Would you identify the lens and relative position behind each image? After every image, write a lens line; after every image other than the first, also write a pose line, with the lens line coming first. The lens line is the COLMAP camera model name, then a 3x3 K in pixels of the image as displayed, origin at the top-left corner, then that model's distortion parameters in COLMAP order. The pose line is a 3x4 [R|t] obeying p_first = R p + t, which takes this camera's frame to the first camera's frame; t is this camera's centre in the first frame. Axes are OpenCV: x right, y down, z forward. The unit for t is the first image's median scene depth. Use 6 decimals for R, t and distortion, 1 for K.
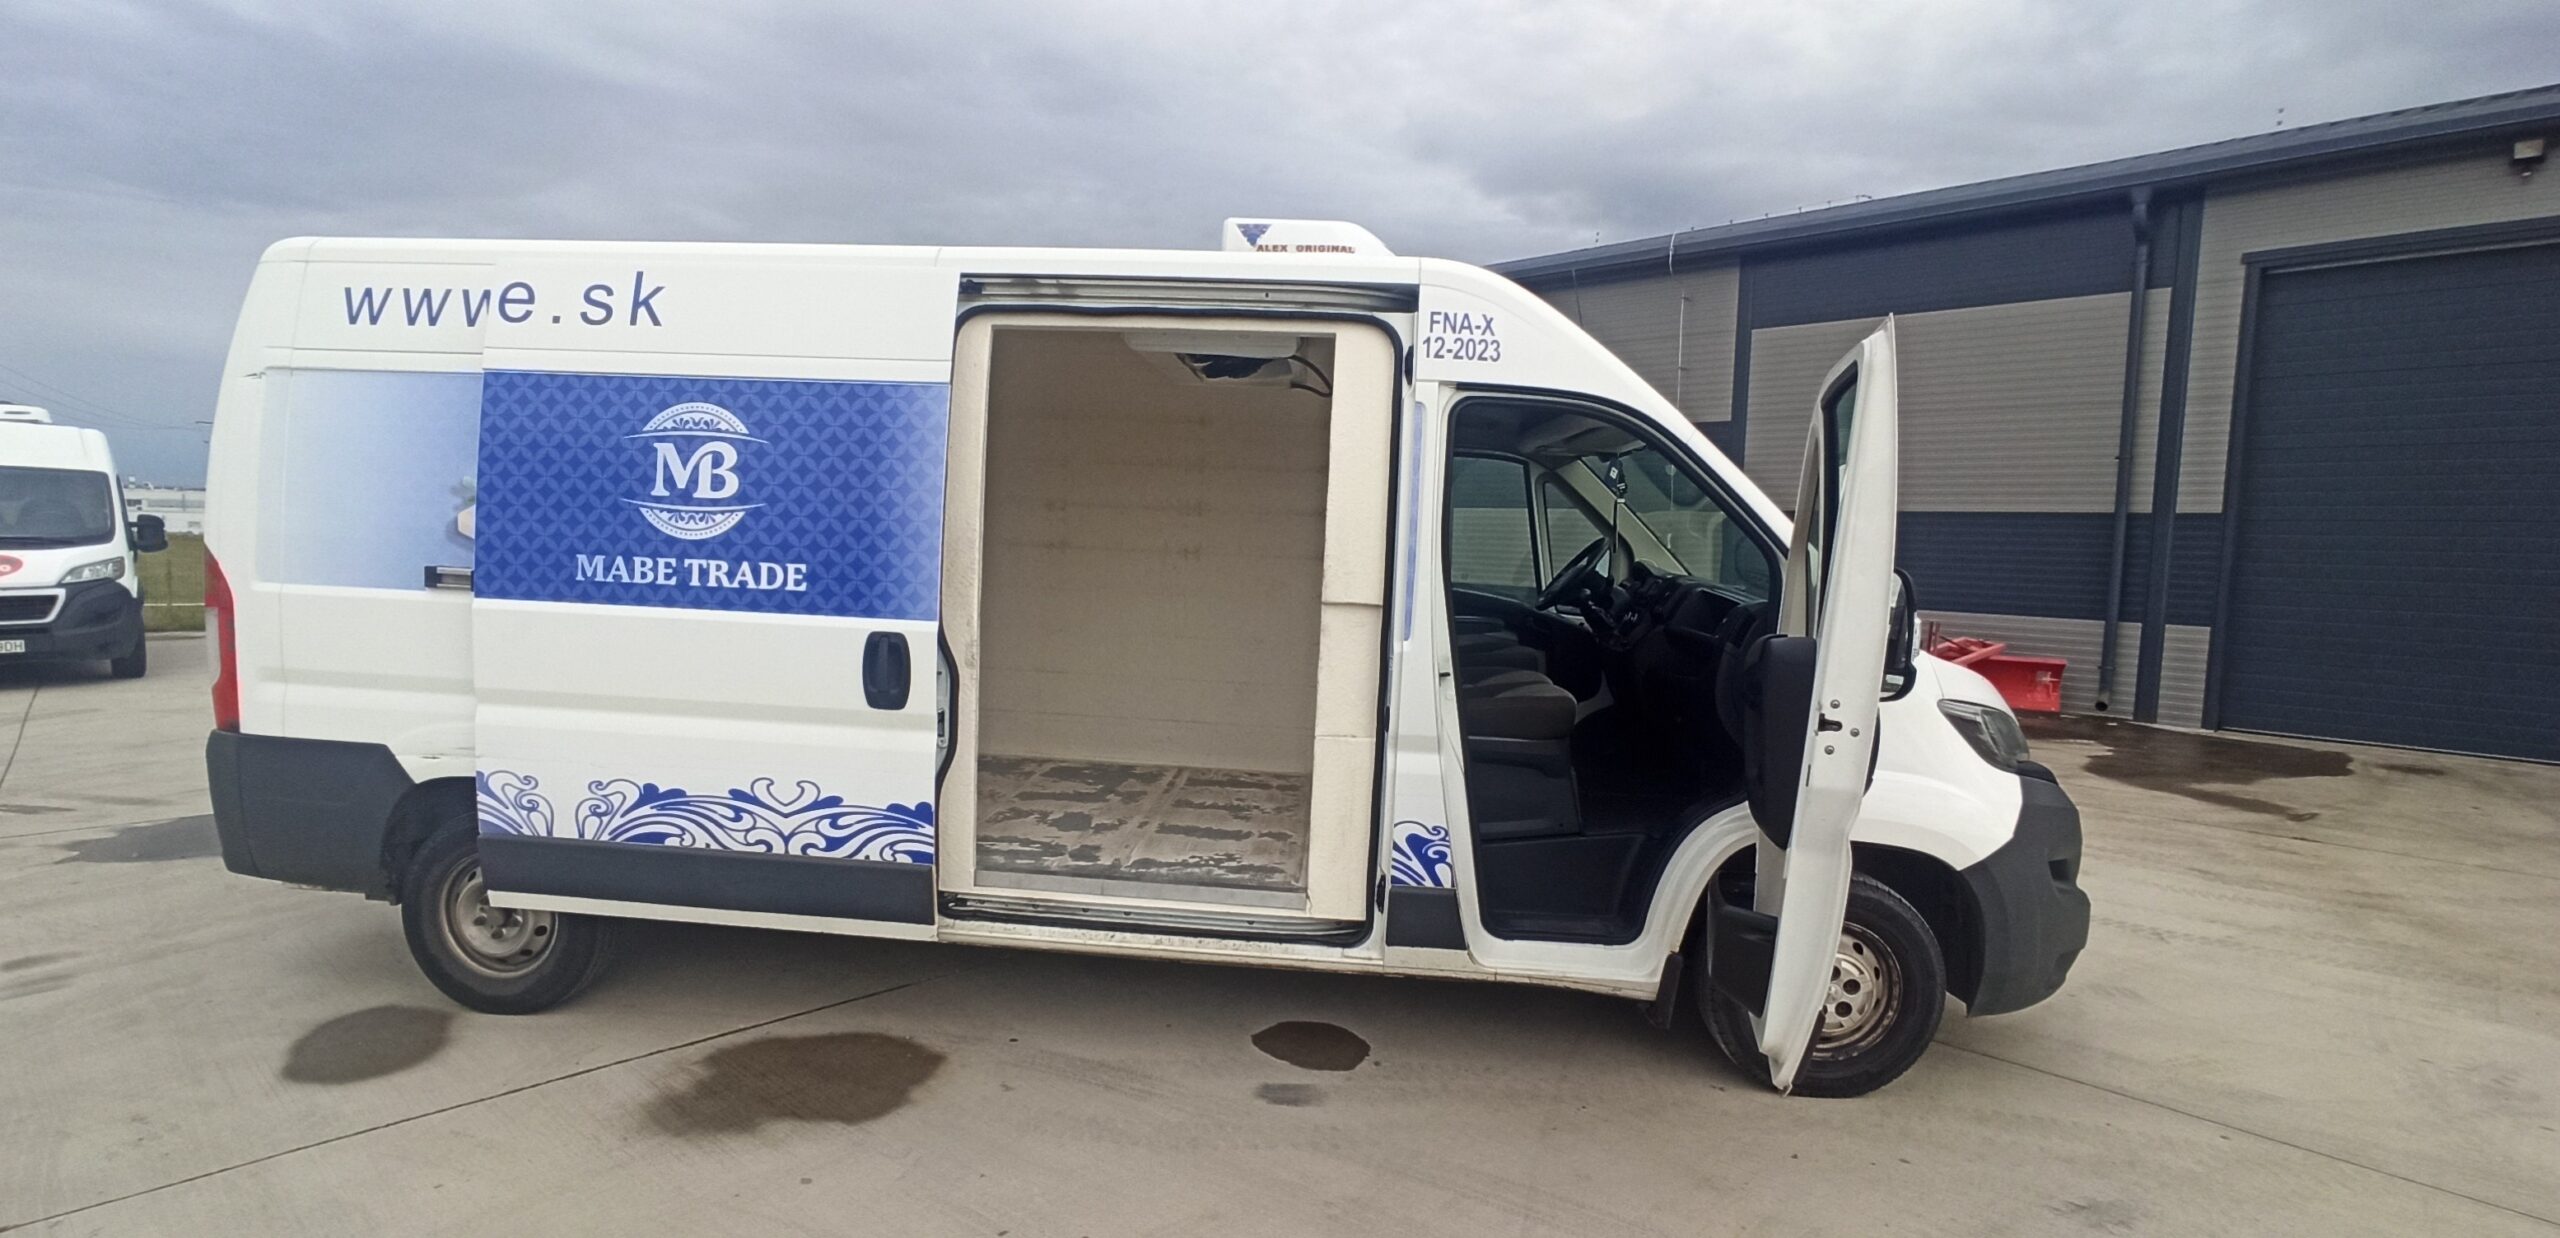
lens RADIAL K [[1186.0, 0, 1196.6], [0, 1186.0, 664.7], [0, 0, 1]] dist [-0.017389, 0.000343]
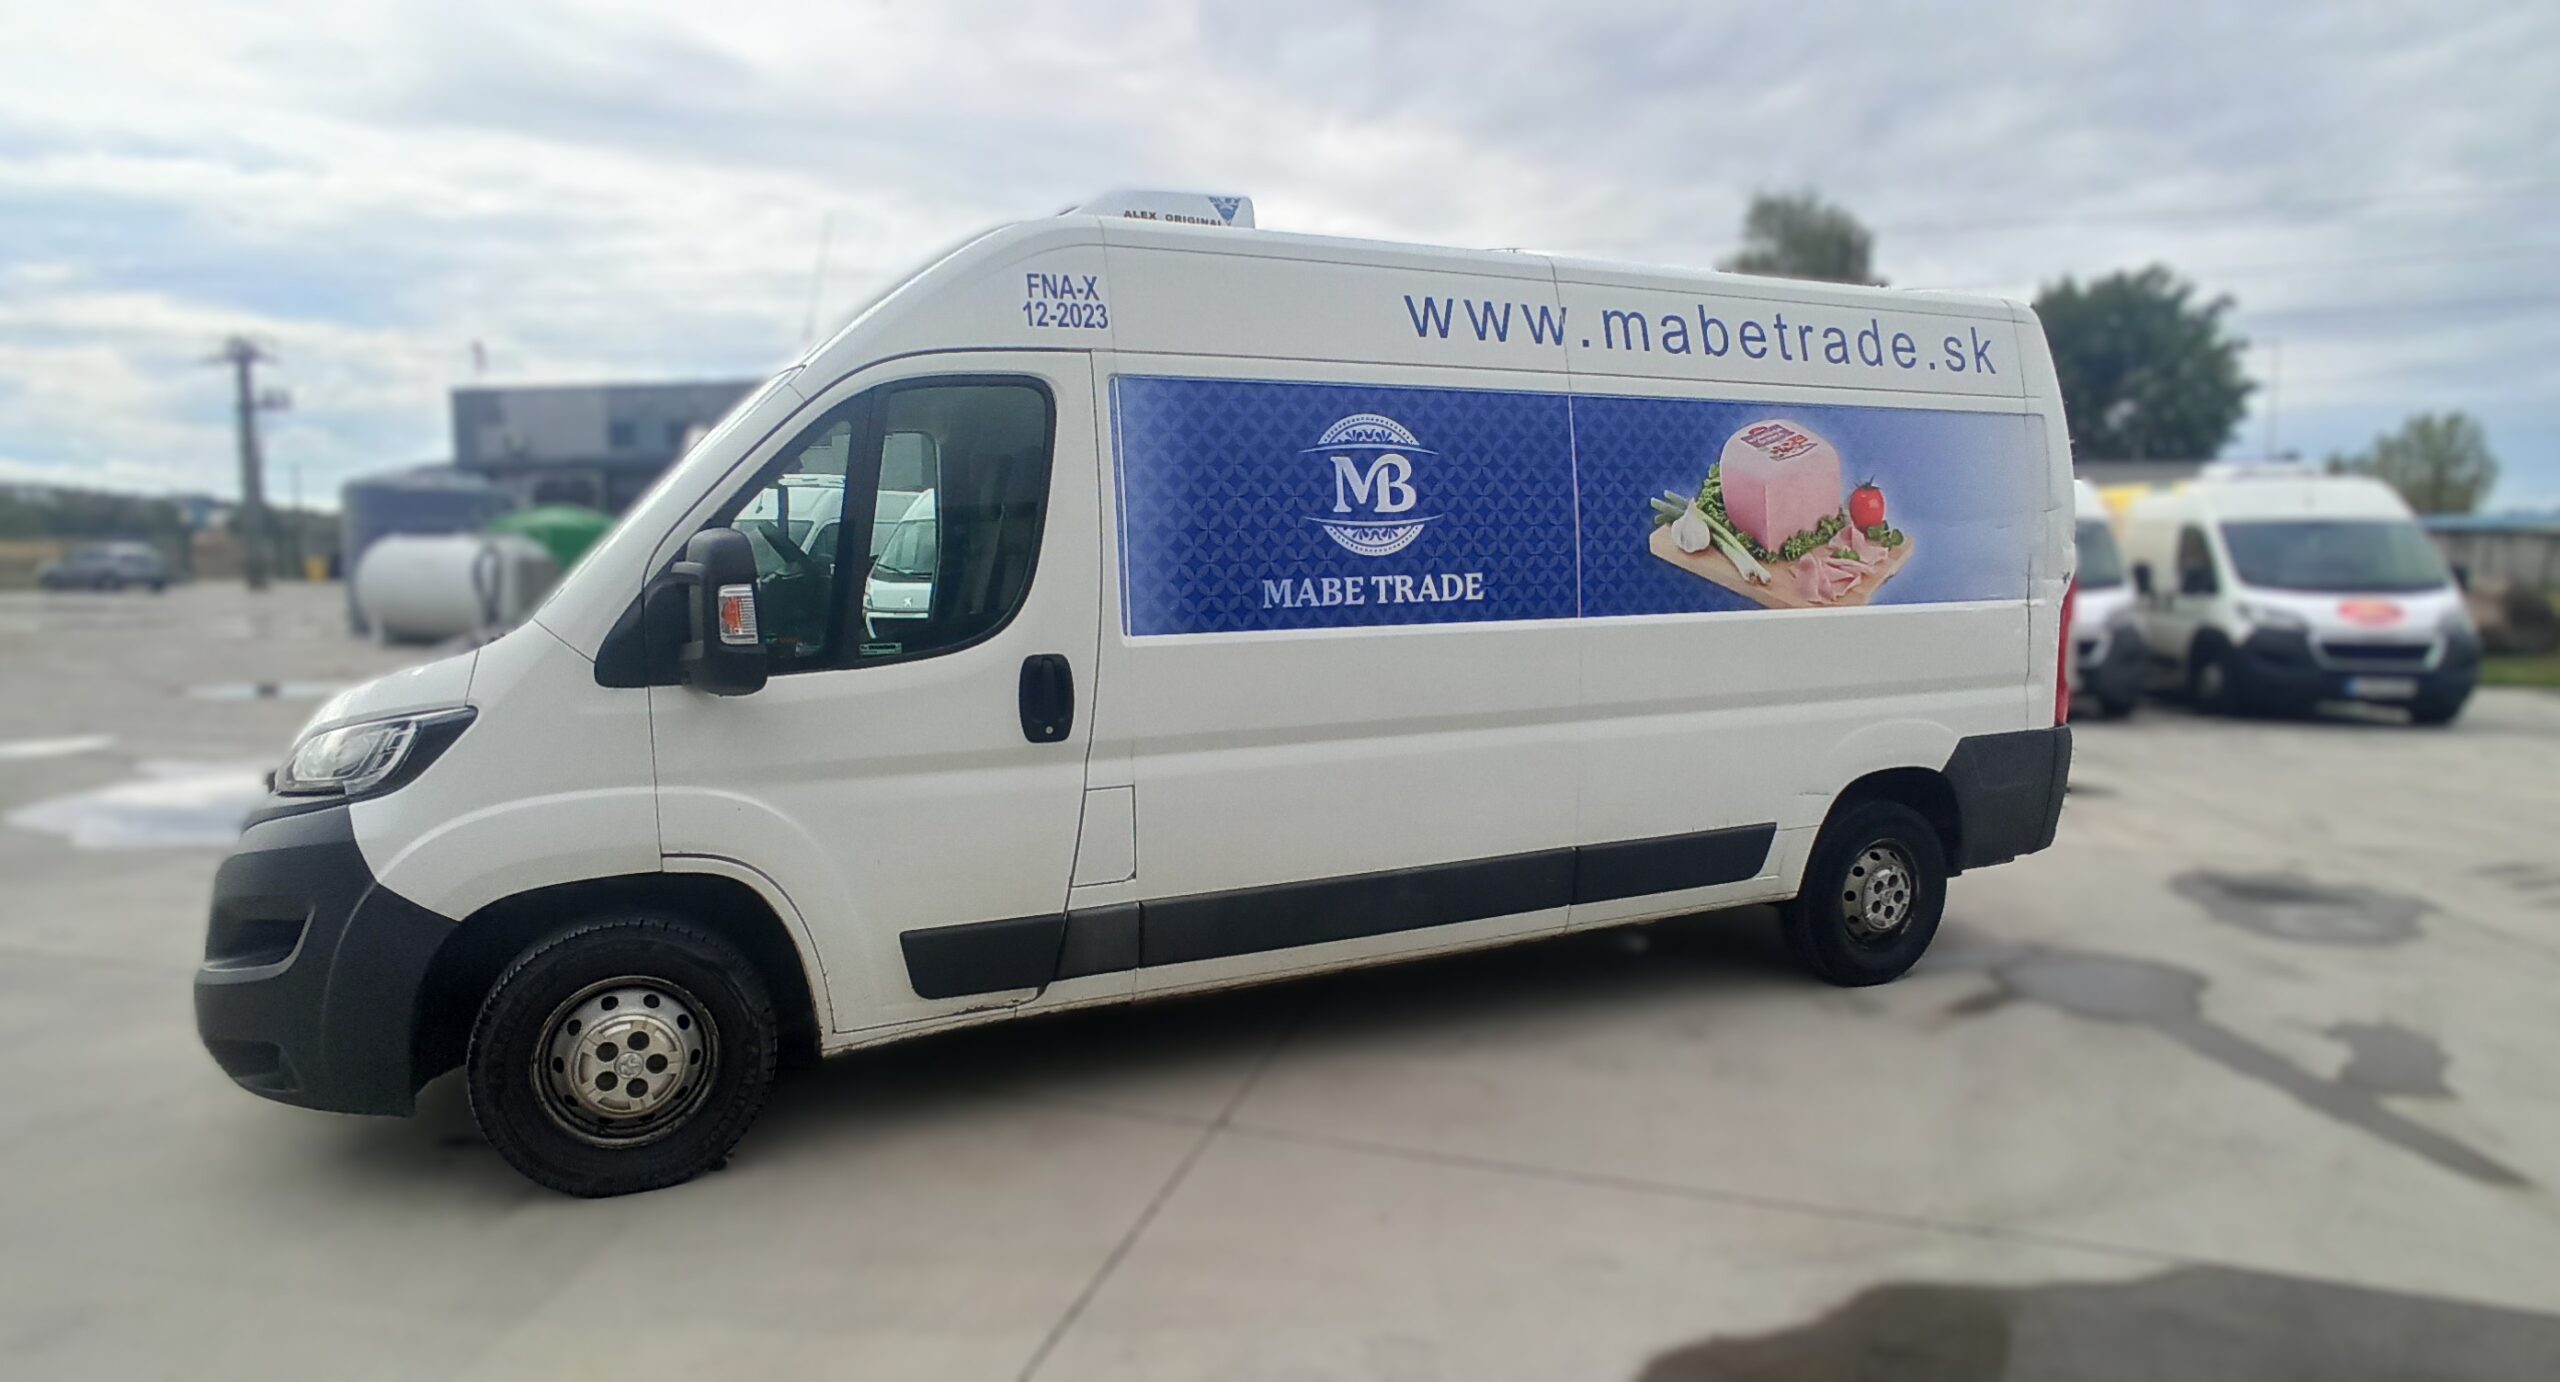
lens RADIAL K [[1405.2, 0, 1258.2], [0, 1405.2, 686.5], [0, 0, 1]] dist [-0.011785, -0.000552]
pose [[0.874734, -0.106480, 0.472761, -1.063193], [0.103470, 0.994103, 0.032456, -0.046944], [-0.473429, 0.020527, 0.880593, 0.037710]]
